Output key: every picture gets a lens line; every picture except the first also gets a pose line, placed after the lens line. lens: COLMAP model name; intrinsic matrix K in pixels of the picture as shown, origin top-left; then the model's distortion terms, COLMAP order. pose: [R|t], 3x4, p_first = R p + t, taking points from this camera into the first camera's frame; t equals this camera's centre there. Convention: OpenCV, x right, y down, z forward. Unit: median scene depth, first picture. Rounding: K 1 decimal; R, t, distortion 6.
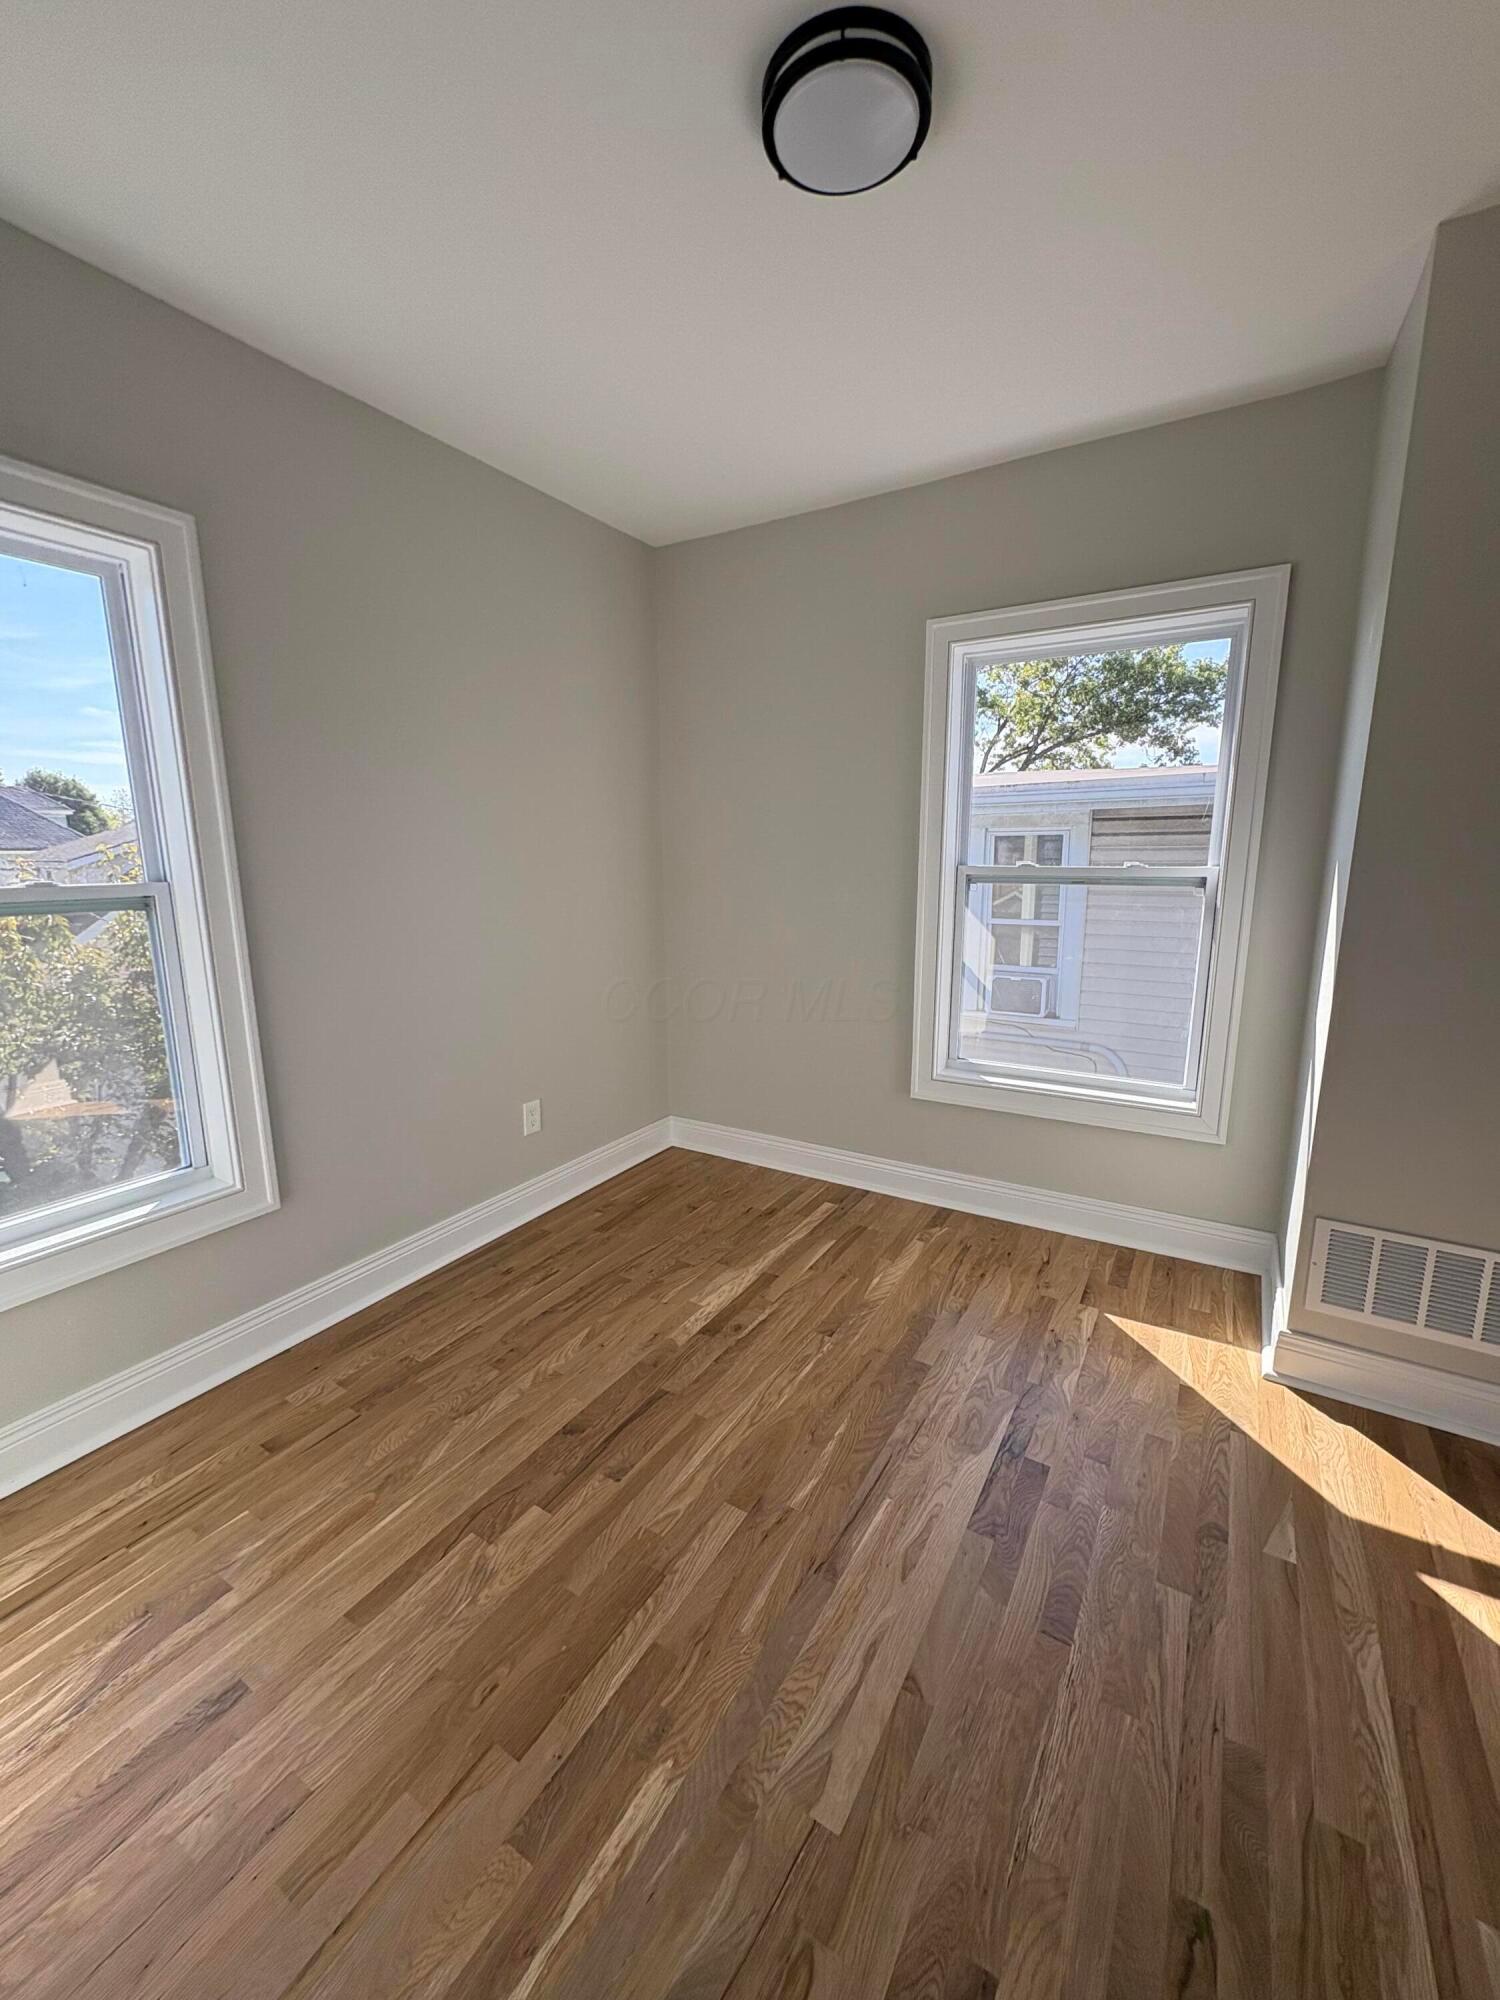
lens RADIAL K [[795.3, 0, 746.1], [0, 795.3, 994.2], [0, 0, 1]] dist [0.001470, 0.000225]
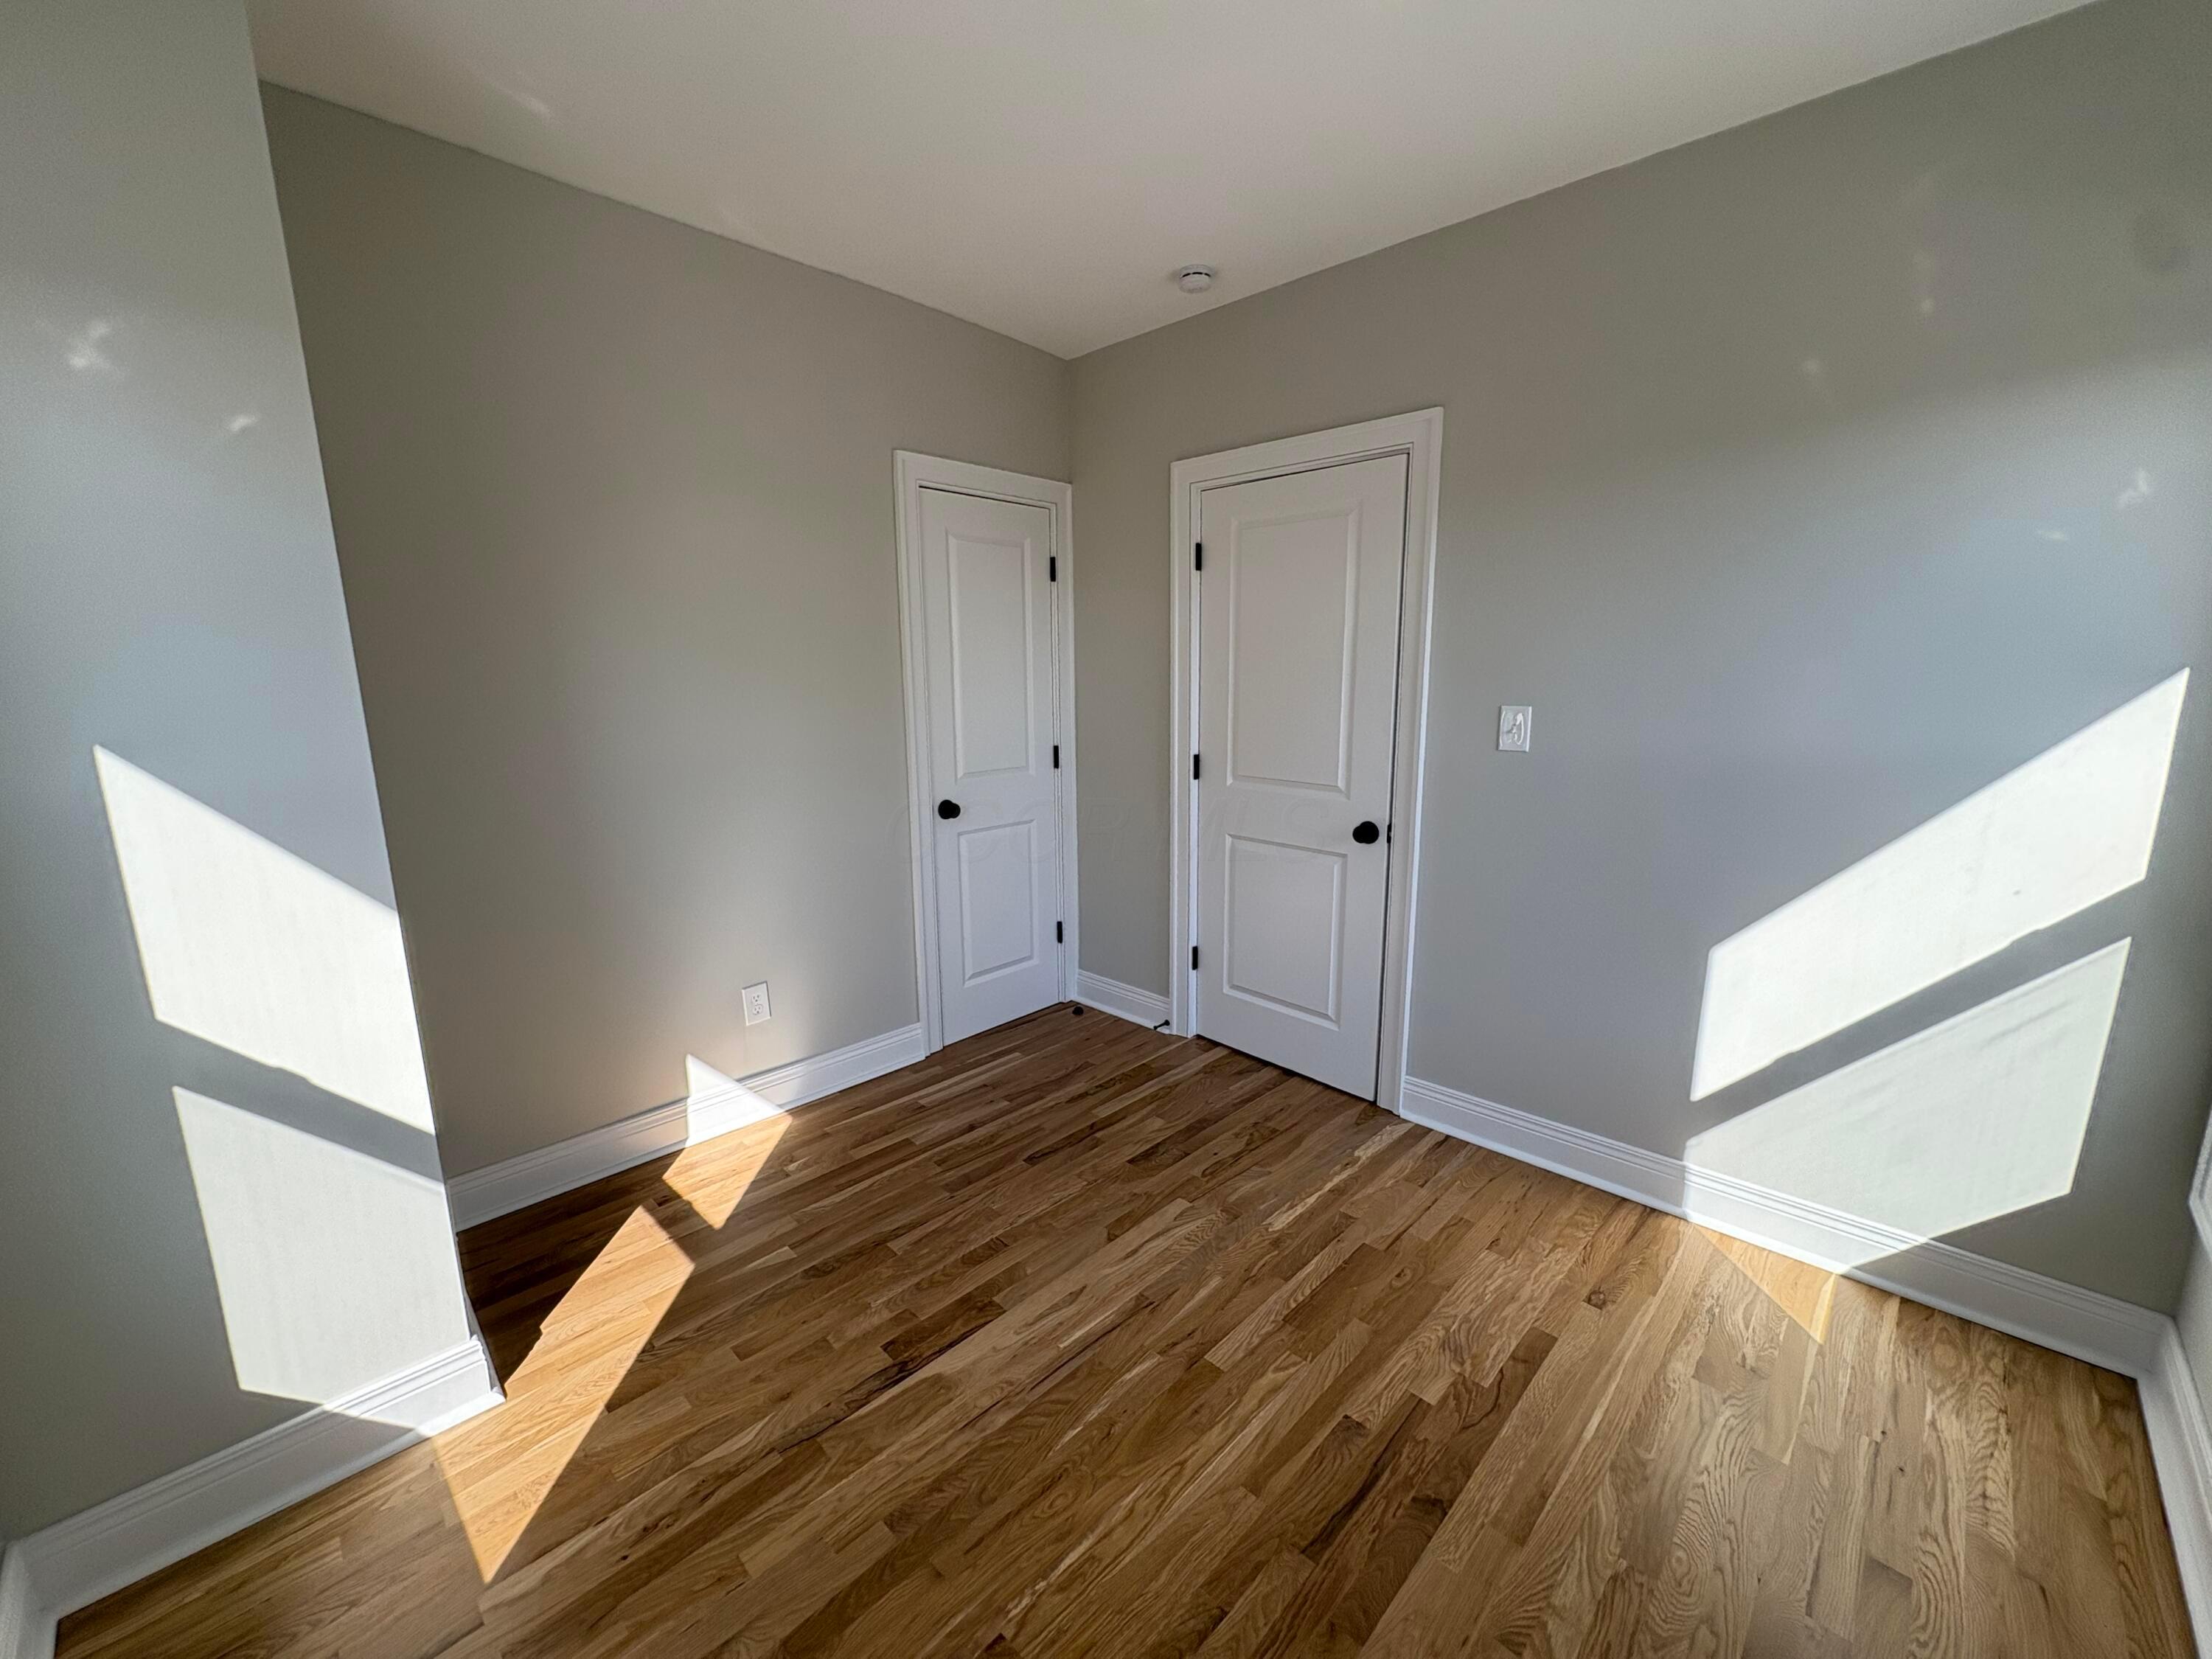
lens RADIAL K [[879.6, 0, 1107.3], [0, 879.6, 834.8], [0, 0, 1]] dist [0.001470, 0.000225]
pose [[-0.976023, -0.026253, 0.216079, -0.104100], [0.054221, 0.932084, 0.358162, -0.372116], [-0.210806, 0.361290, -0.908312, 1.837529]]
